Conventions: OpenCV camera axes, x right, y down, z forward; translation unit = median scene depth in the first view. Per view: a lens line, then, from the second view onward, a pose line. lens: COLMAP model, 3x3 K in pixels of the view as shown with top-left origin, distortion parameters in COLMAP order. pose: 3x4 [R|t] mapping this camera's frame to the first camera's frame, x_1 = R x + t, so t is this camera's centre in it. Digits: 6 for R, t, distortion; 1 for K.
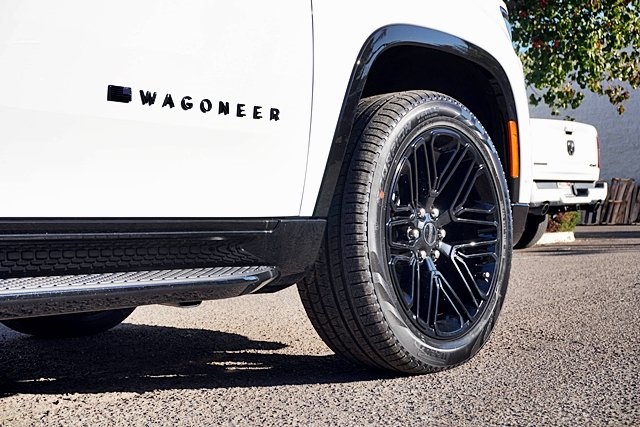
lens RADIAL K [[913.5, 0, 320.0], [0, 913.5, 213.5], [0, 0, 1]] dist [-0.002844, -0.021862]
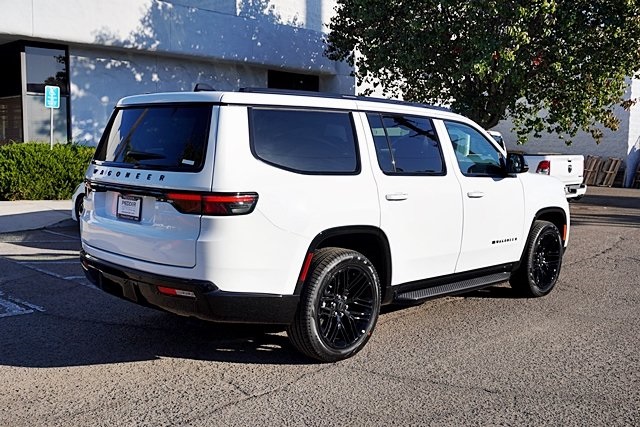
lens RADIAL K [[689.9, 0, 320.0], [0, 689.9, 213.5], [0, 0, 1]] dist [0.016627, 0.004895]
pose [[0.997156, 0.060655, -0.044741, -0.283452], [-0.054744, 0.990867, 0.123229, -0.196998], [0.051807, -0.120429, 0.991369, -0.771139]]
